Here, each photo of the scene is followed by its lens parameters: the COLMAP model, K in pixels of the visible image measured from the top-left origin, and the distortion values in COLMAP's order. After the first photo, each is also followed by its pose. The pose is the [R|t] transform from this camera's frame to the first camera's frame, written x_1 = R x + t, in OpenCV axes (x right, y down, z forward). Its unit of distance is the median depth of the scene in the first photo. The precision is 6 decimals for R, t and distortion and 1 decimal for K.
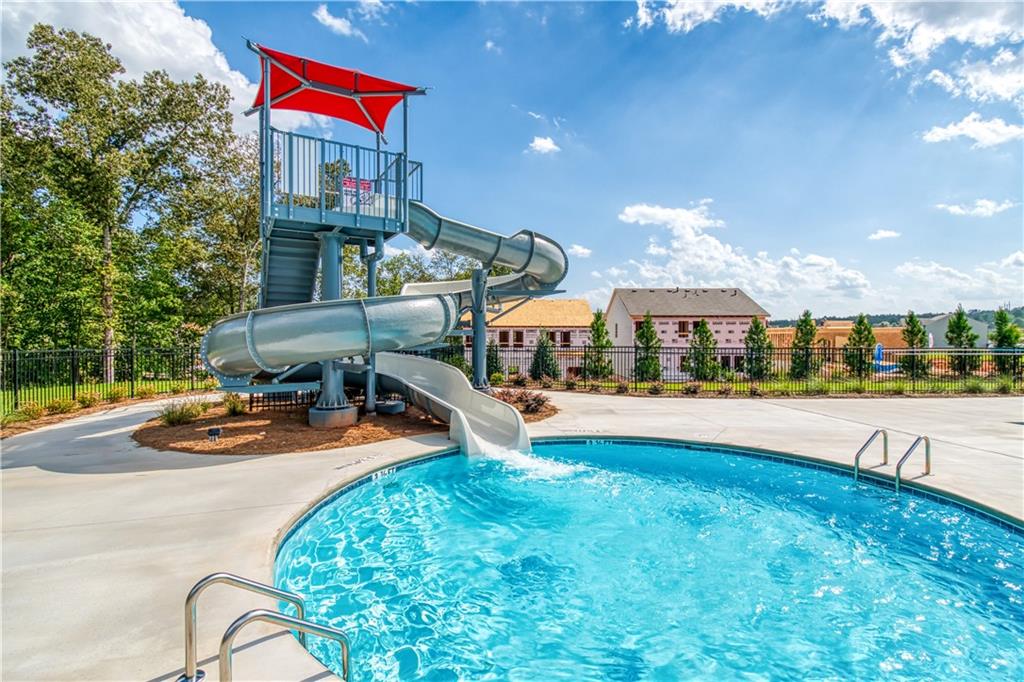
lens RADIAL K [[487.1, 0, 512.0], [0, 487.1, 341.0], [0, 0, 1]] dist [-0.000703, -0.000638]
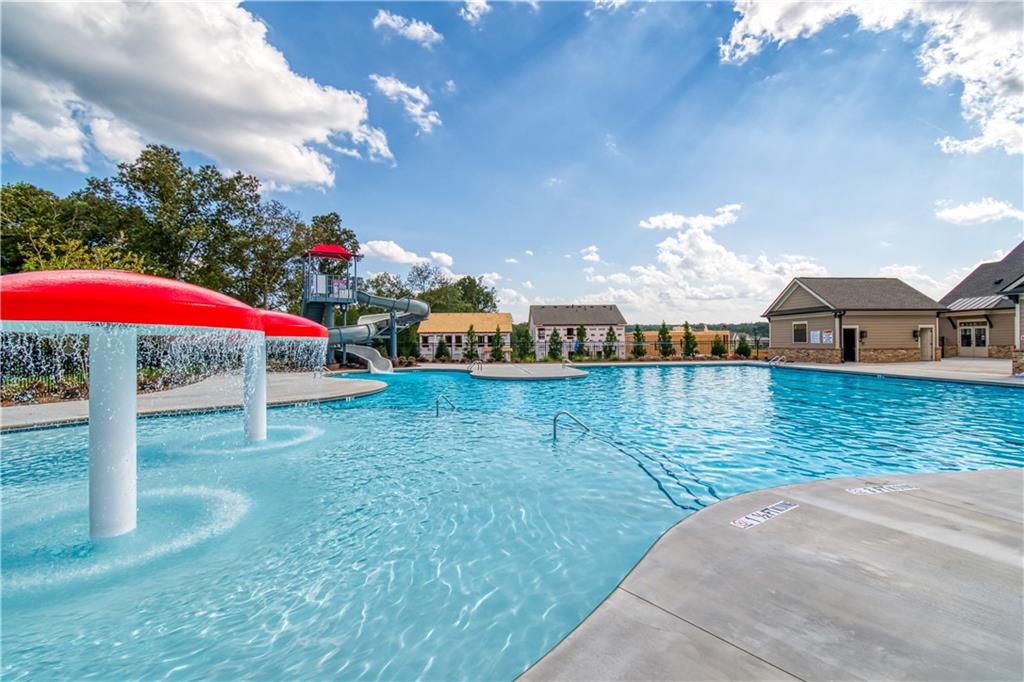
lens RADIAL K [[425.3, 0, 512.0], [0, 425.3, 341.0], [0, 0, 1]] dist [0.000609, 0.000165]
pose [[0.998331, -0.009013, 0.057042, 0.127424], [0.009381, 0.999937, -0.006188, 0.006443], [-0.056982, 0.006713, 0.998353, -0.357472]]
